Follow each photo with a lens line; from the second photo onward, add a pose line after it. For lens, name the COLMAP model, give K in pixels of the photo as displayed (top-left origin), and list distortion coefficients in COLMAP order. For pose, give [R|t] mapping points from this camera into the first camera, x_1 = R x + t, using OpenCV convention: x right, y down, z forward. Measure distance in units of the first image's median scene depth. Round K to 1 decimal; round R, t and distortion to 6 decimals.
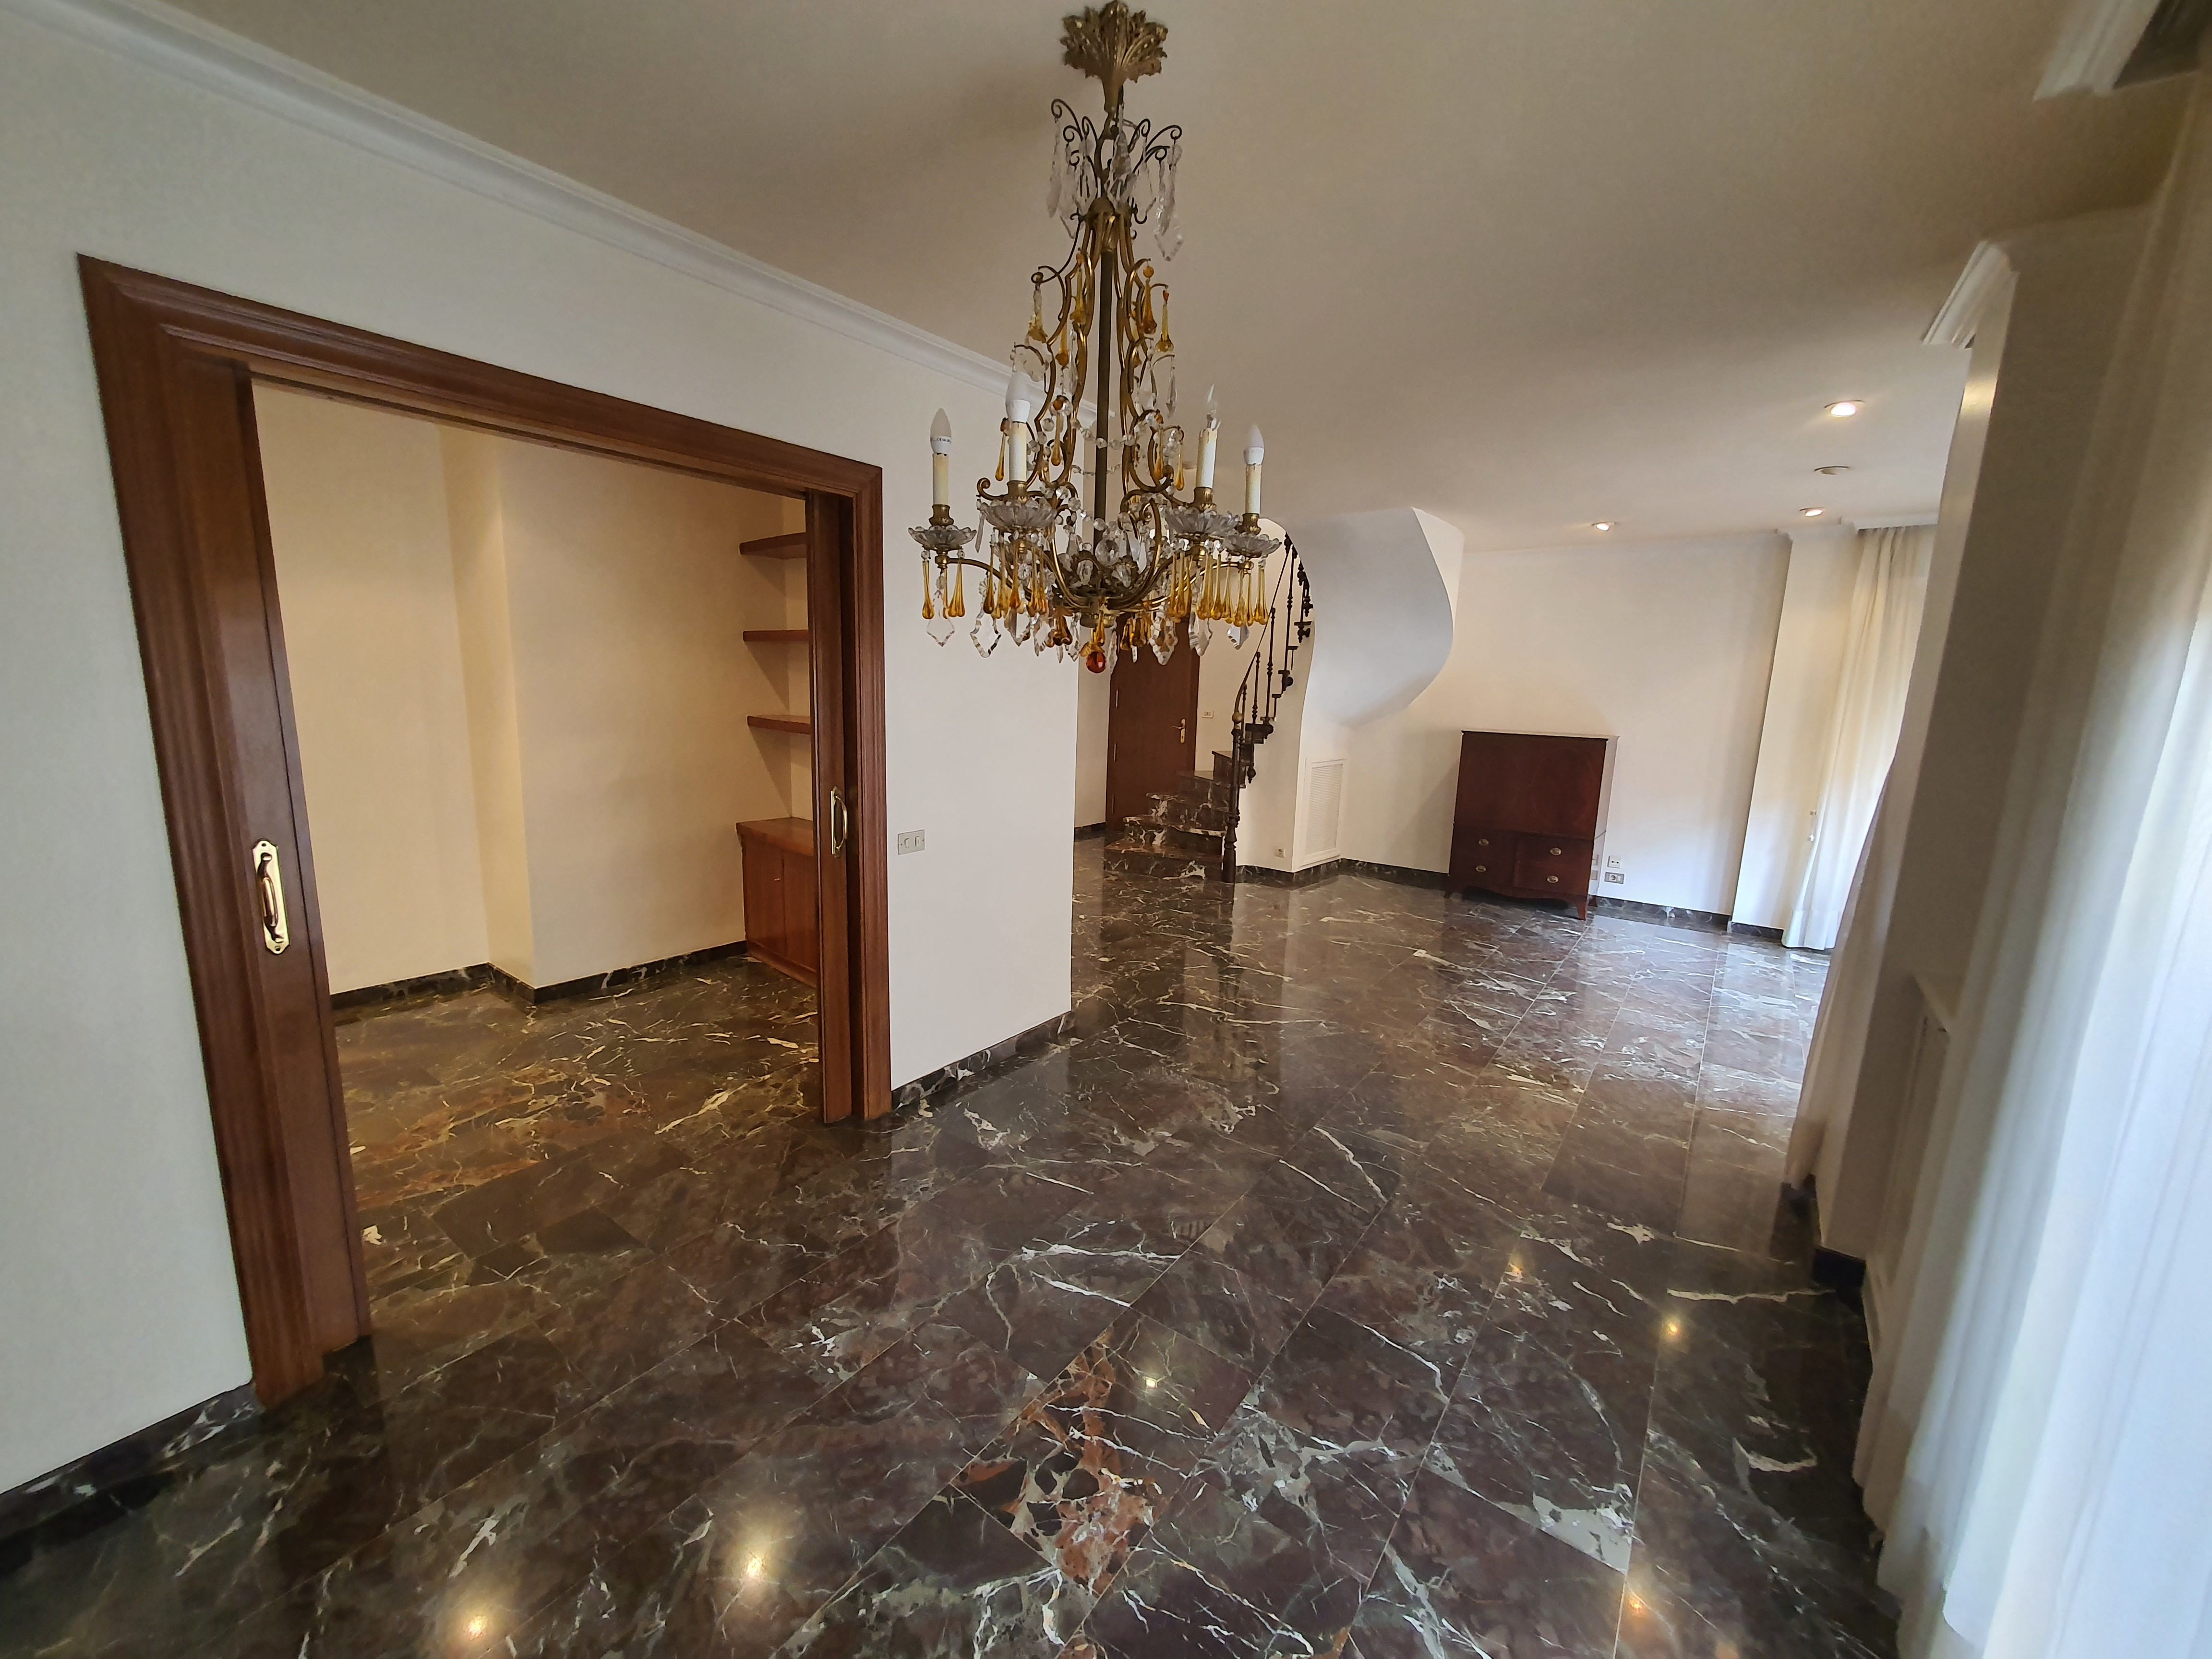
lens RADIAL K [[878.7, 0, 1098.4], [0, 878.7, 832.3], [0, 0, 1]] dist [-0.000088, -0.000856]
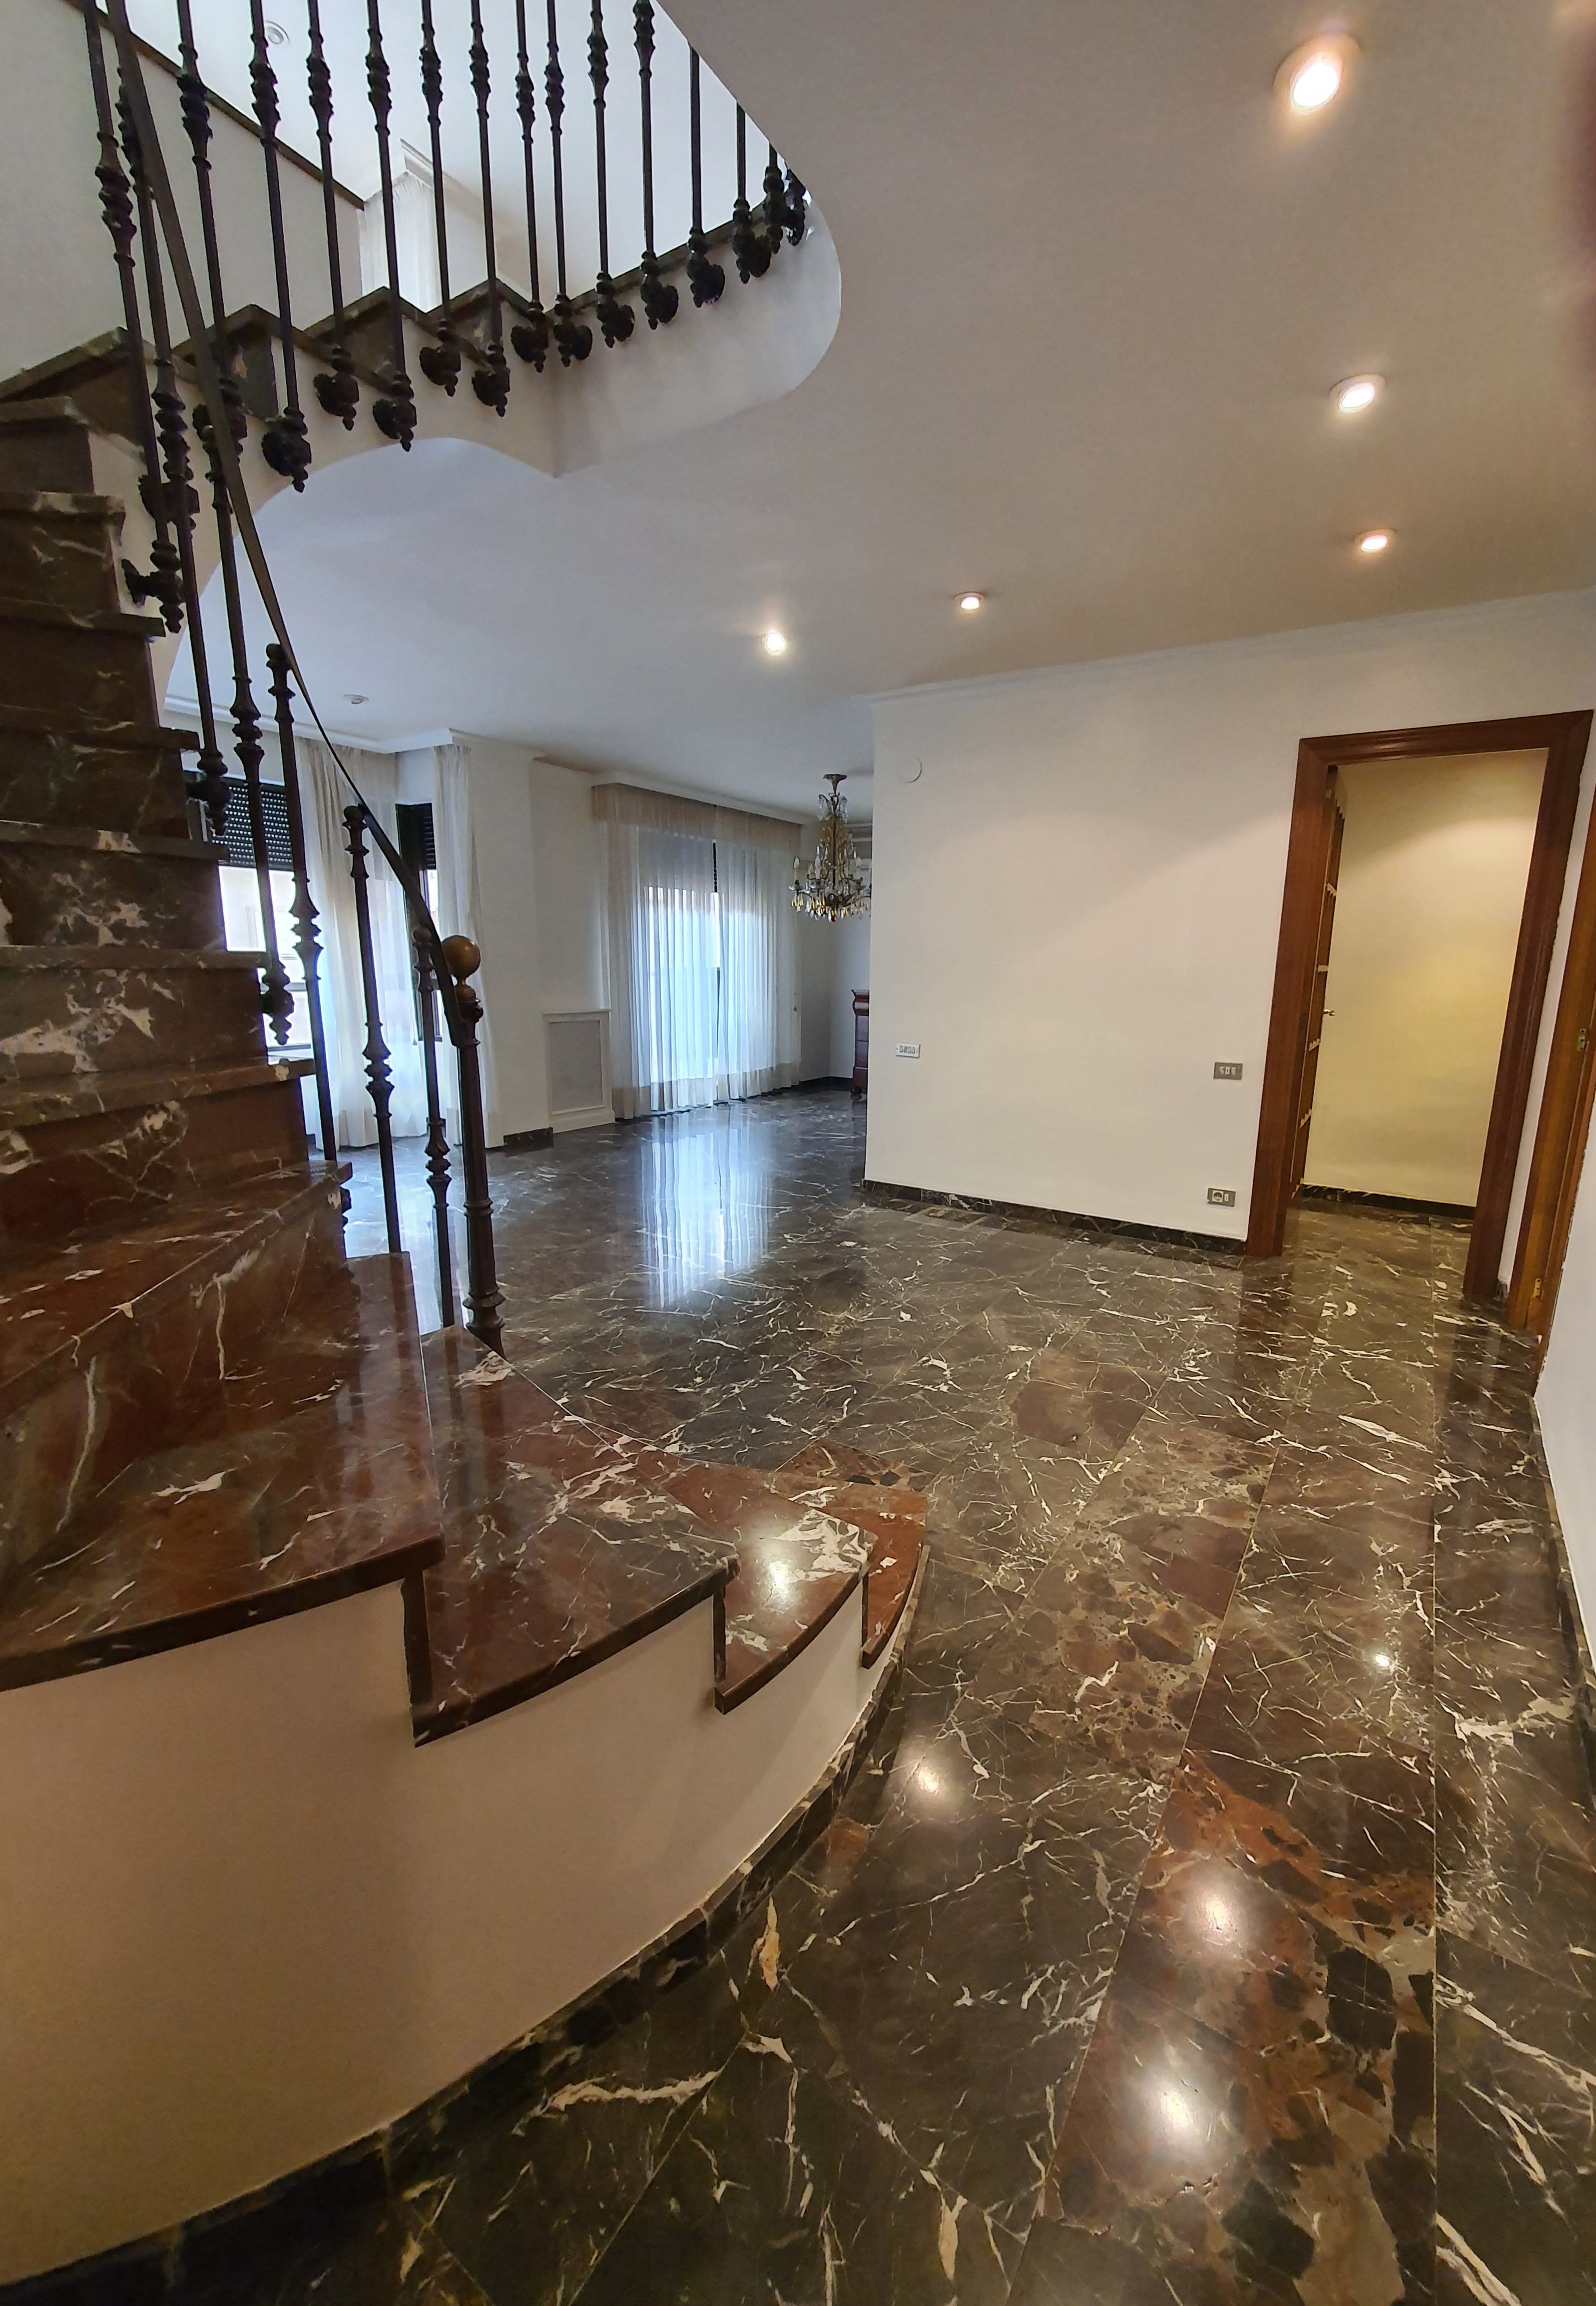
lens RADIAL K [[910.5, 0, 861.7], [0, 910.5, 1146.0], [0, 0, 1]] dist [0.000471, -0.002667]
pose [[-0.994754, -0.034002, -0.096476, 0.149954], [-0.067175, 0.928413, 0.365426, -0.475566], [0.077144, 0.369990, -0.925827, 3.286236]]
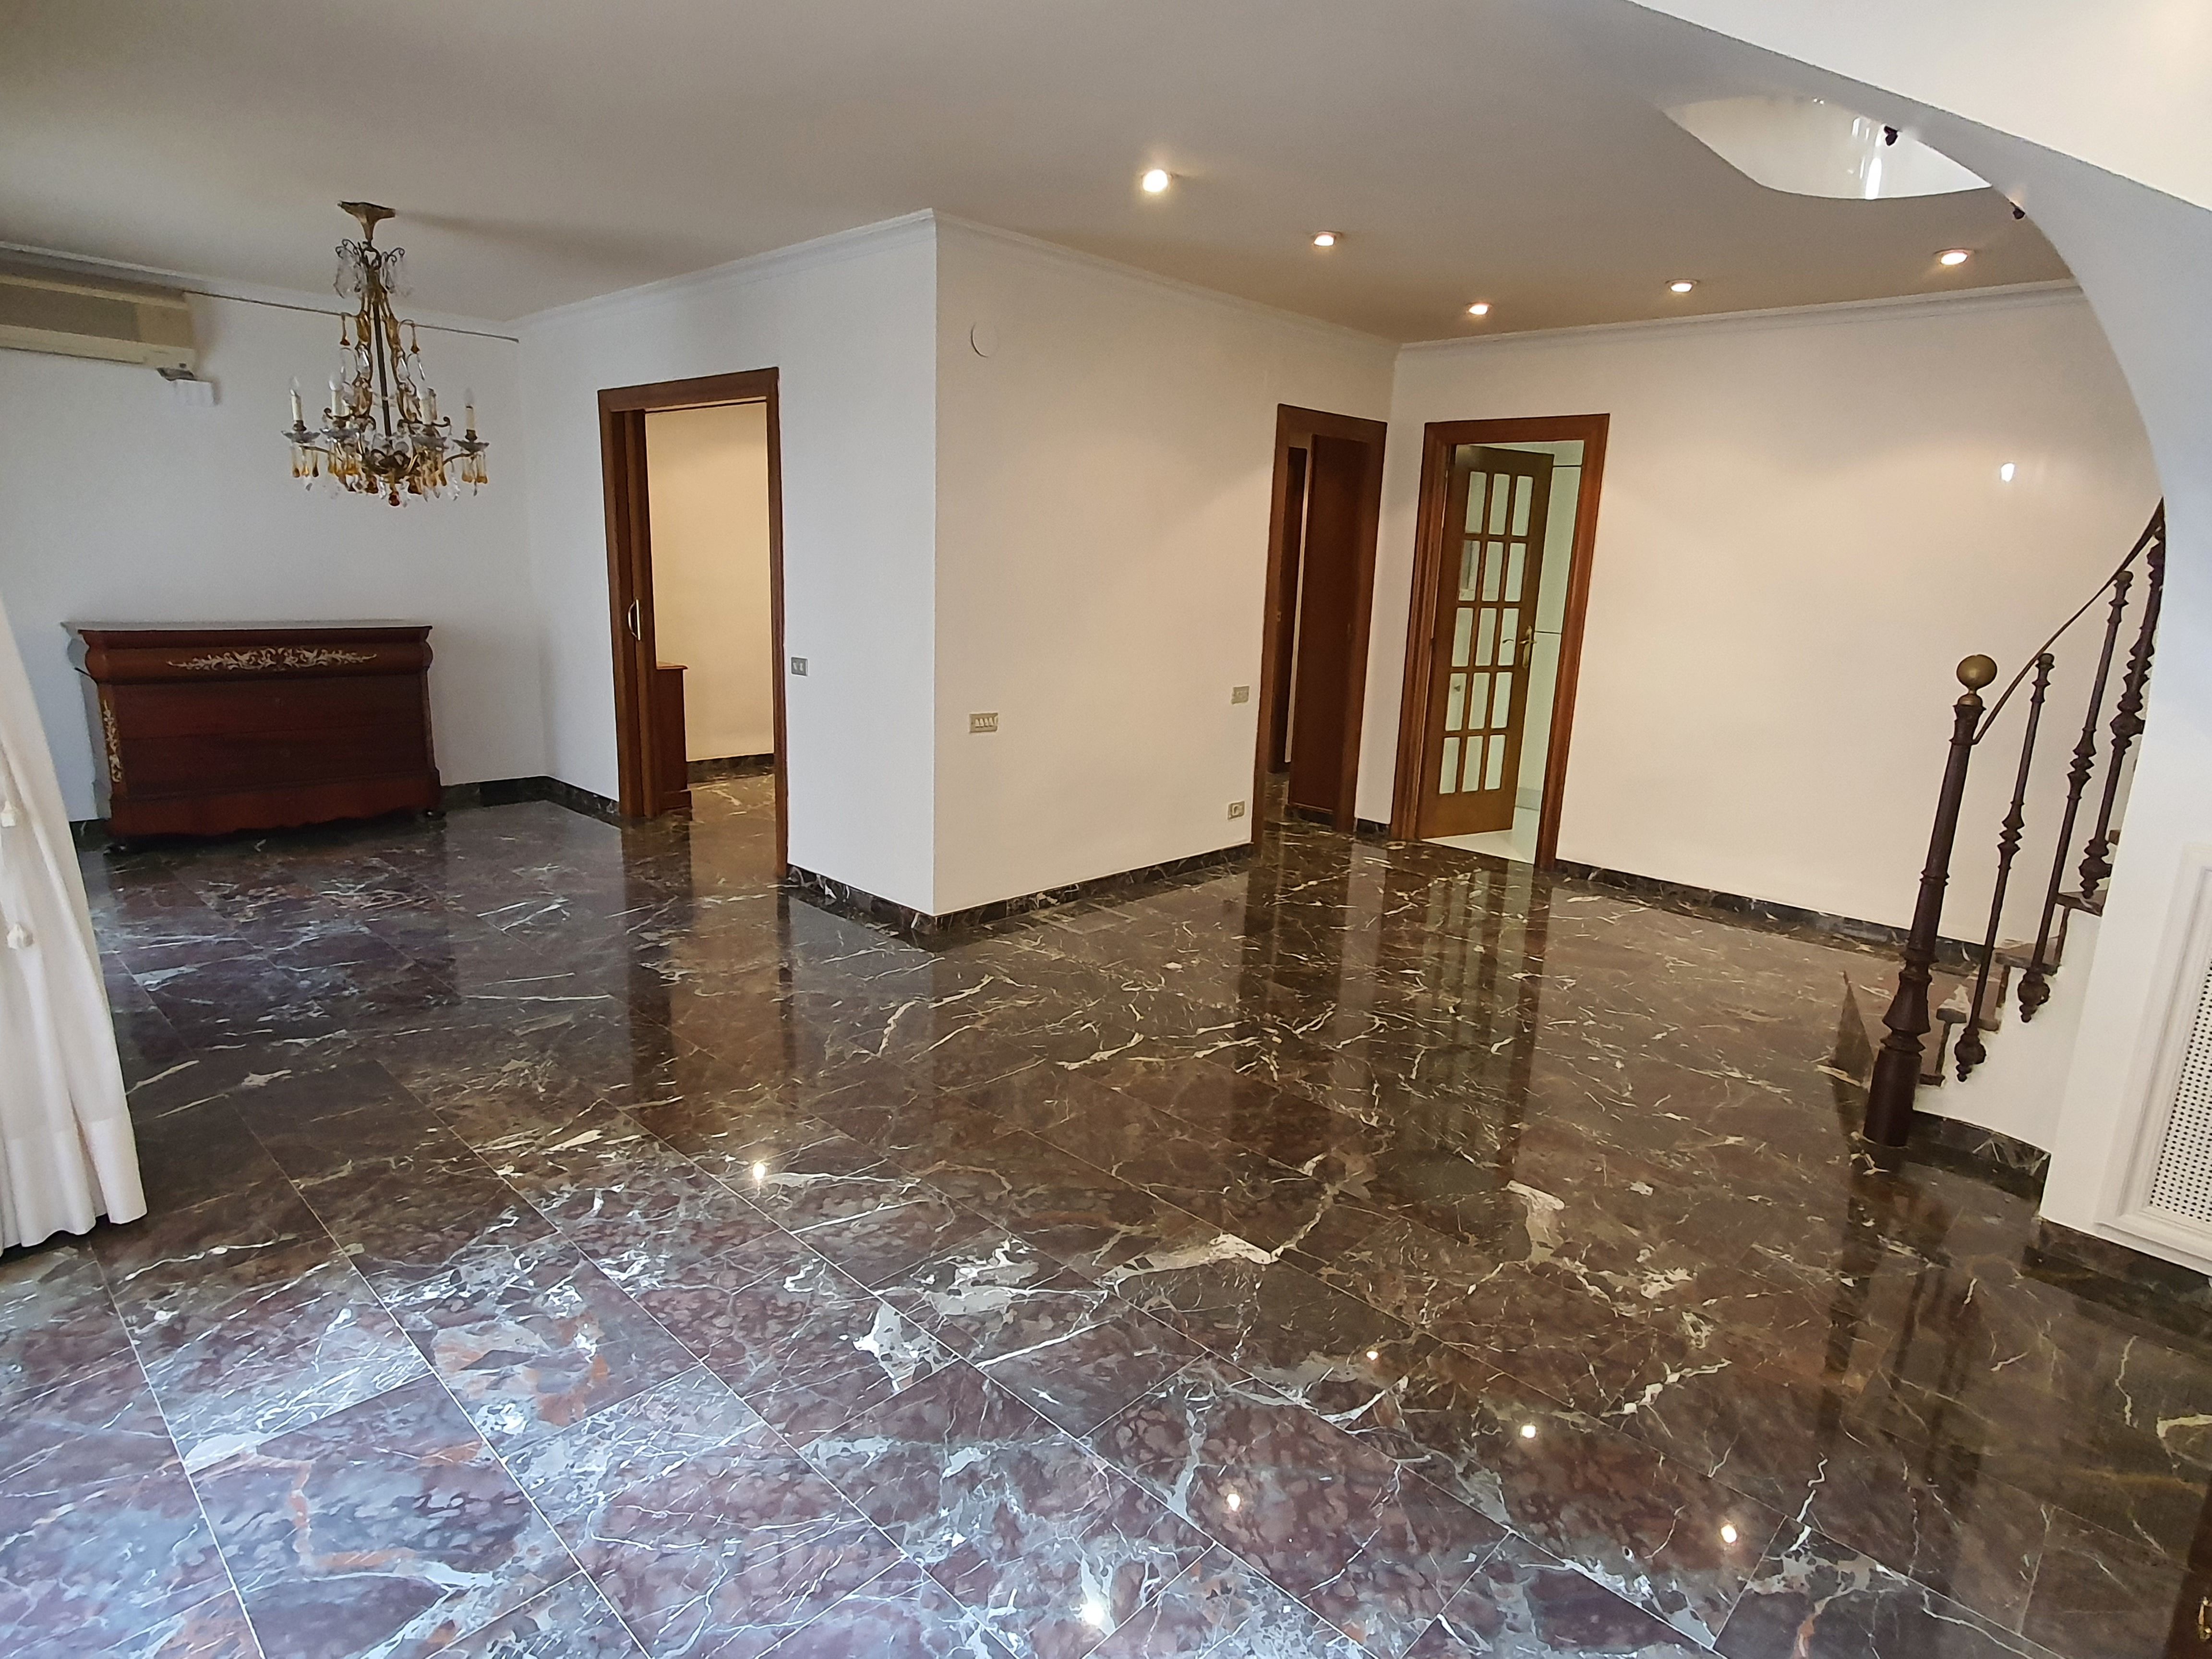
lens RADIAL K [[1244.1, 0, 1106.0], [0, 1244.1, 829.5], [0, 0, 1]] dist [0.001769, 0.001054]
pose [[-0.129475, 0.181417, -0.974846, 1.699551], [-0.213188, 0.955037, 0.206046, -0.254808], [0.968394, 0.234503, -0.084977, 1.877848]]
